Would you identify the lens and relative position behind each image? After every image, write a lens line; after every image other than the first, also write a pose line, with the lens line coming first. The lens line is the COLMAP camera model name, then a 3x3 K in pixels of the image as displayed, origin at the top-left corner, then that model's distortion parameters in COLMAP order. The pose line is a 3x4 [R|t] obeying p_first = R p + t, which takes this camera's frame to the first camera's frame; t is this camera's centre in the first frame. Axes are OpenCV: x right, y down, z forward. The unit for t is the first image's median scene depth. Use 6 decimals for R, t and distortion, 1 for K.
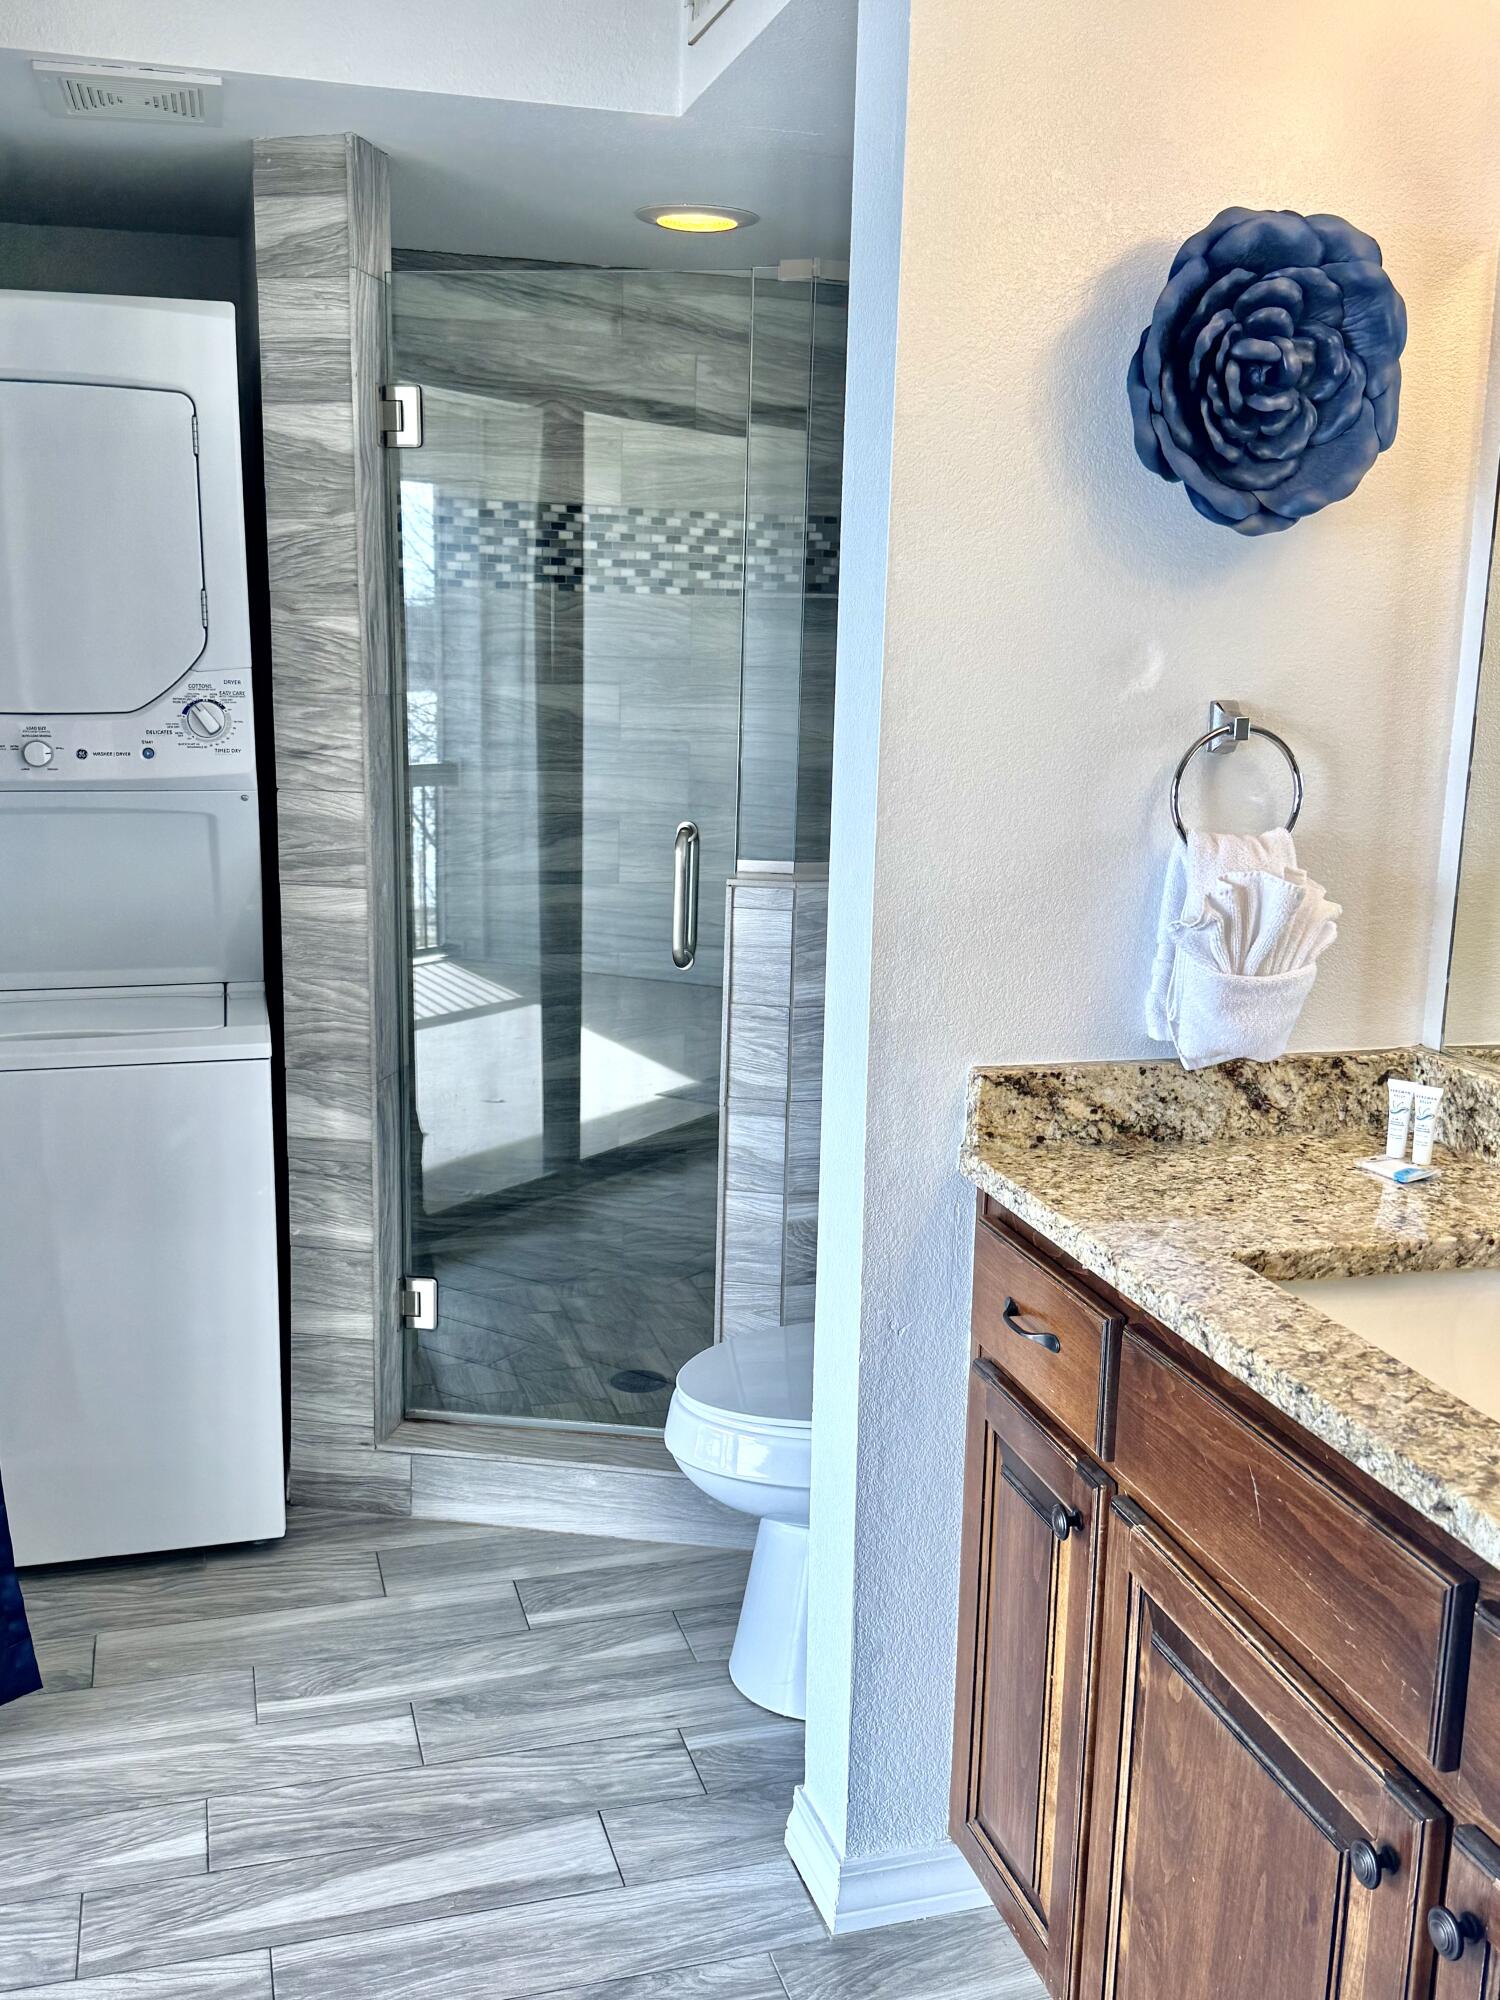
lens RADIAL K [[1878.3, 0, 750.2], [0, 1878.3, 1008.8], [0, 0, 1]] dist [0.008065, 0.000000]
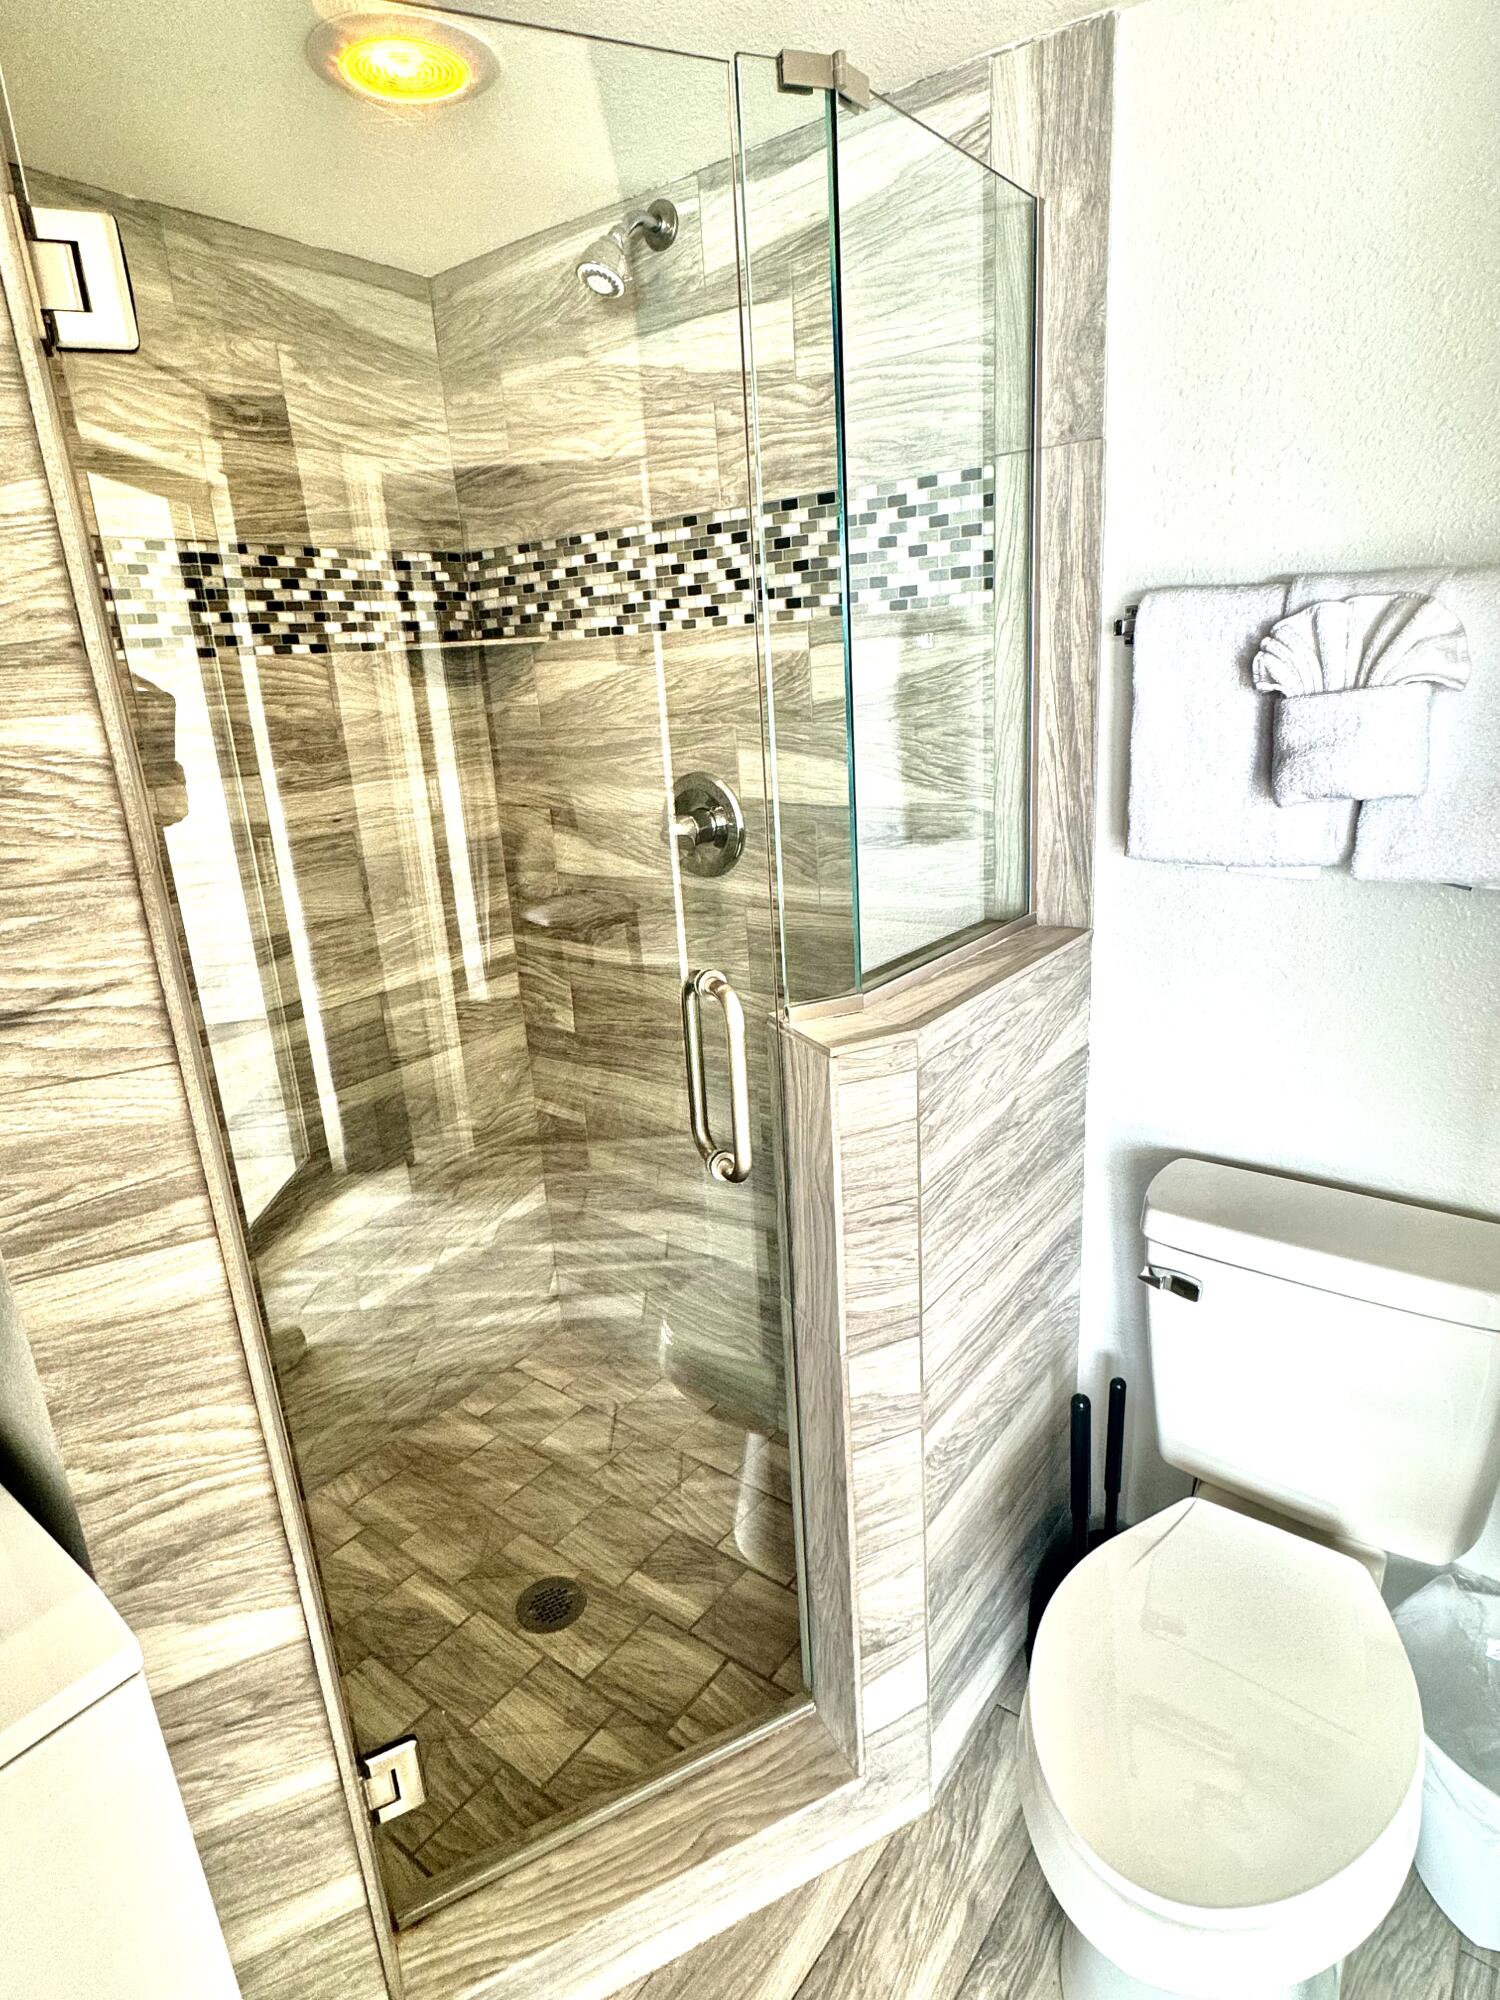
lens RADIAL K [[1113.6, 0, 747.1], [0, 1113.6, 982.9], [0, 0, 1]] dist [-0.015744, 0.000673]
pose [[0.805912, -0.228727, 0.546068, -0.179636], [0.189087, 0.973491, 0.128694, -0.109040], [-0.561028, -0.000462, 0.827797, 0.502192]]
